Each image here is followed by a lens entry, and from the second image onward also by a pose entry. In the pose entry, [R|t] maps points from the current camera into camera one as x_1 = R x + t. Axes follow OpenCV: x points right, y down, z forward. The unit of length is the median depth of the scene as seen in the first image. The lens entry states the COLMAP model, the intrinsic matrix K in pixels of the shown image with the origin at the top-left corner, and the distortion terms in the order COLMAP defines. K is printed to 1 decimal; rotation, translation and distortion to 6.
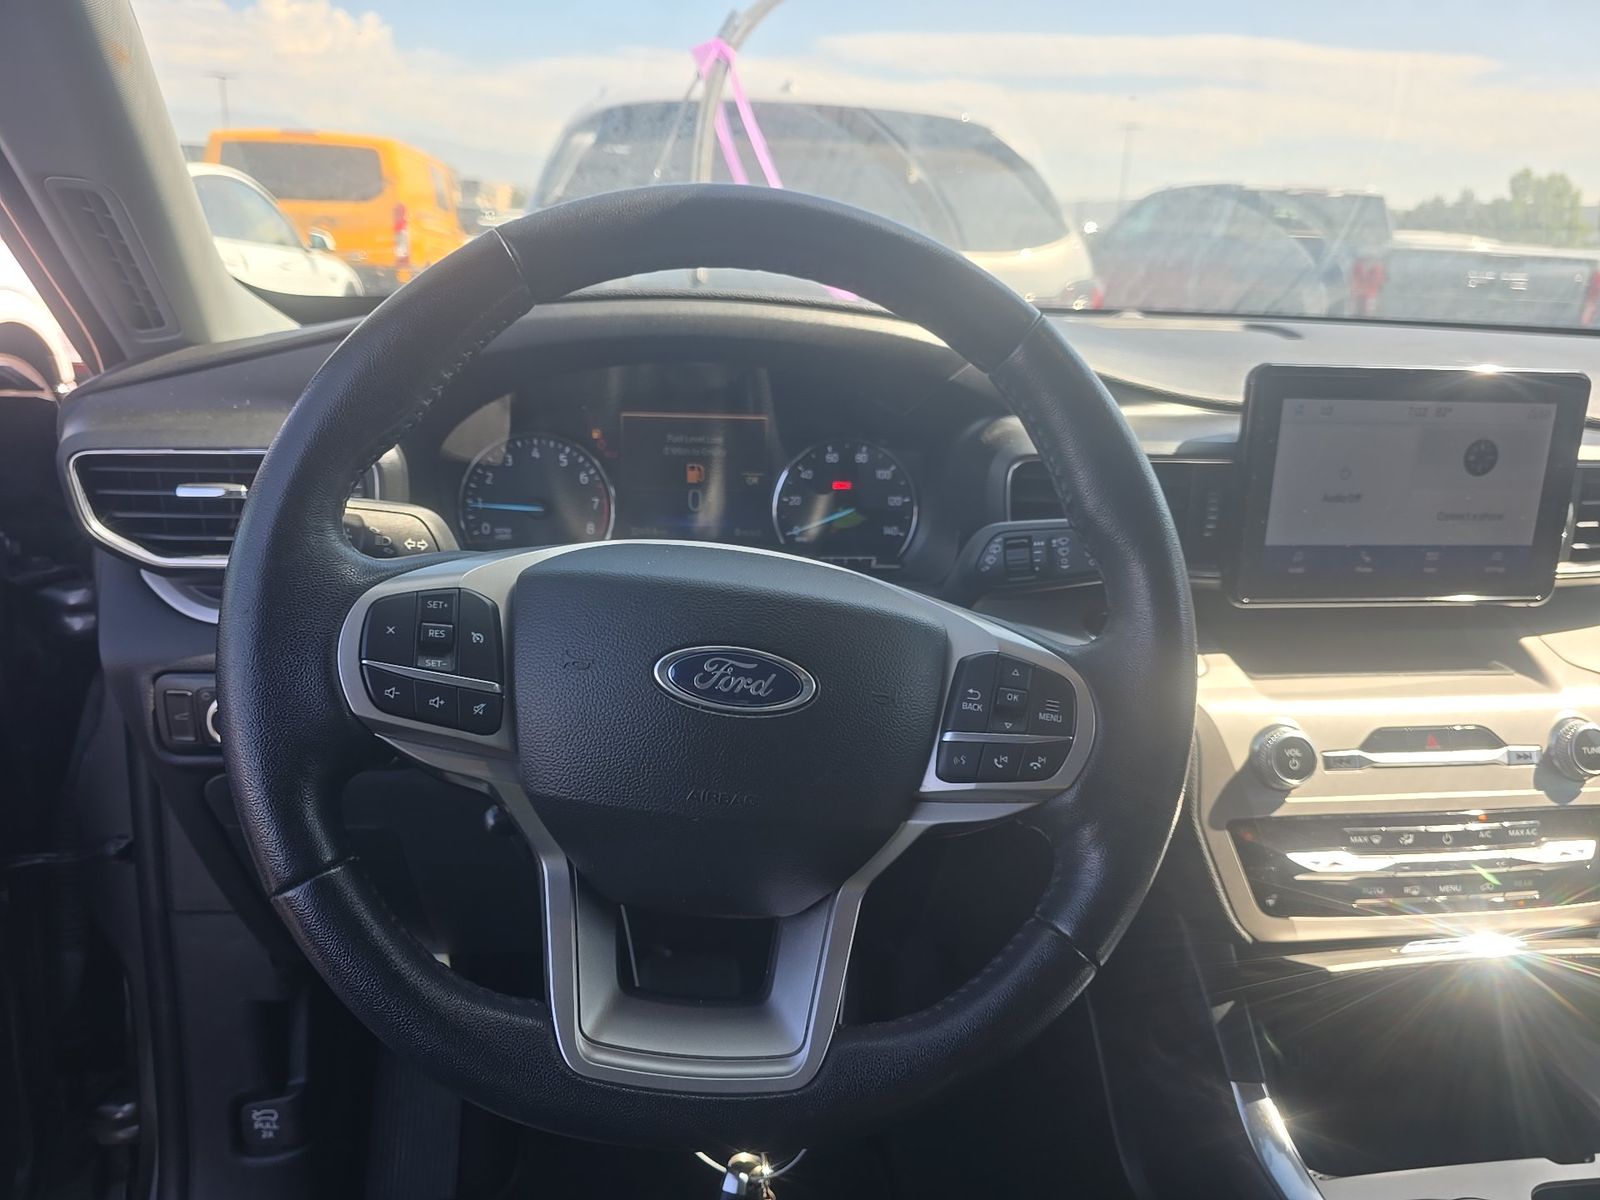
lens RADIAL K [[1091.6, 0, 793.9], [0, 1091.6, 597.1], [0, 0, 1]] dist [0.052516, -0.045925]
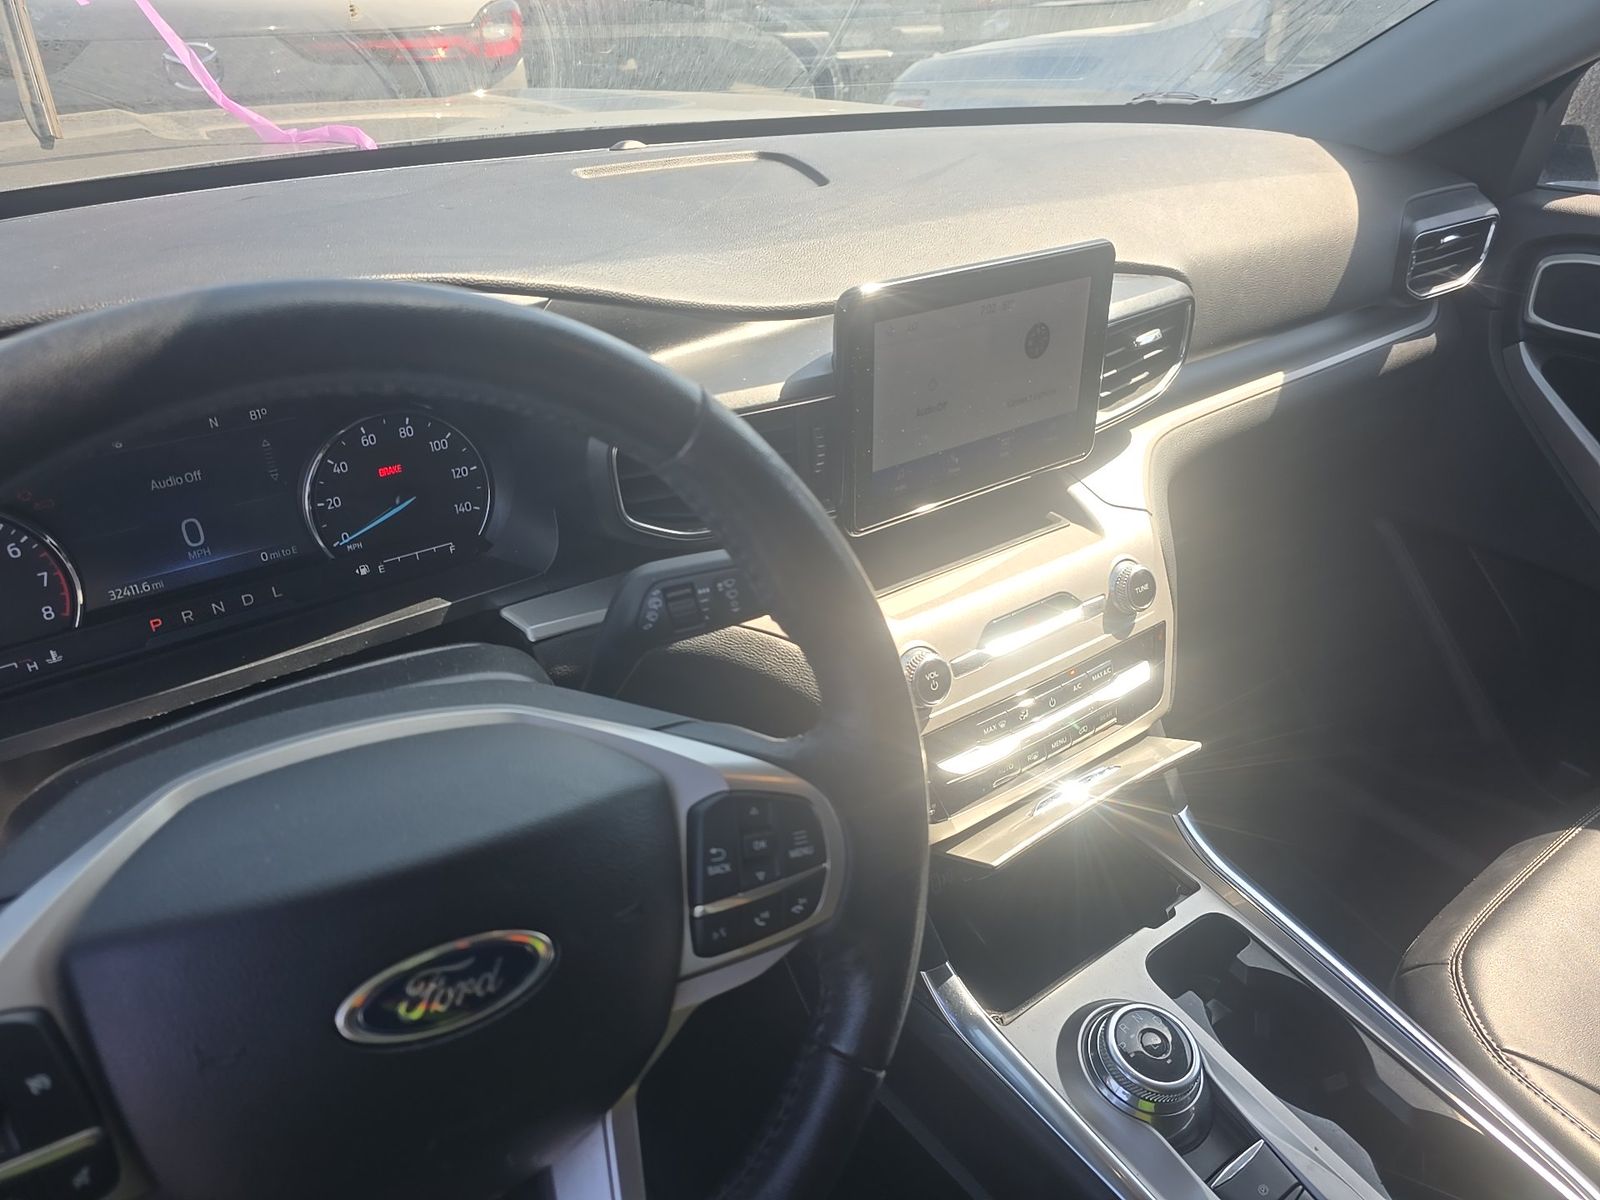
lens RADIAL K [[1091.6, 0, 792.4], [0, 1091.6, 604.2], [0, 0, 1]] dist [0.052516, -0.045925]
pose [[0.879276, -0.263105, 0.397051, -0.048630], [0.157060, 0.947125, 0.279798, -0.216194], [-0.449674, -0.183659, 0.874107, 0.166874]]
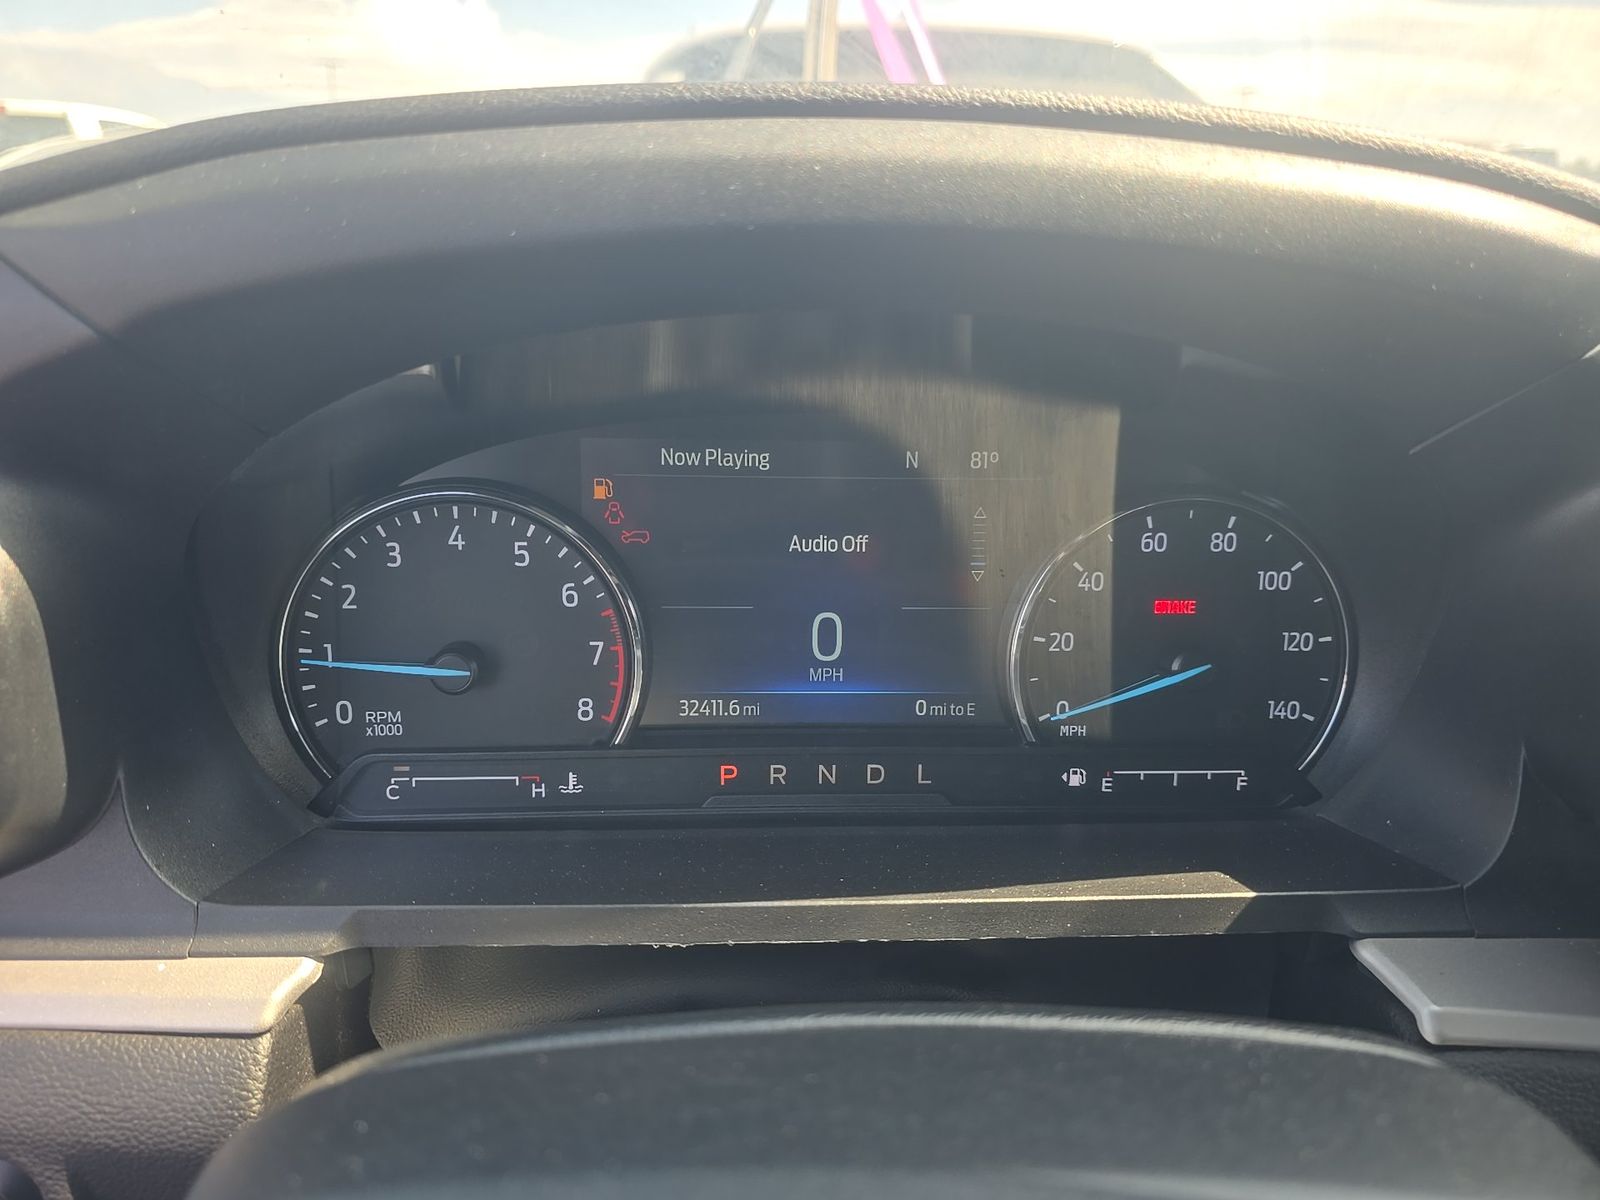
lens RADIAL K [[1091.6, 0, 785.1], [0, 1091.6, 596.1], [0, 0, 1]] dist [0.052516, -0.045925]
pose [[0.995219, 0.009467, -0.097205, -0.074218], [-0.009451, 0.999955, 0.000628, -0.120802], [0.097206, 0.000293, 0.995264, 0.645102]]
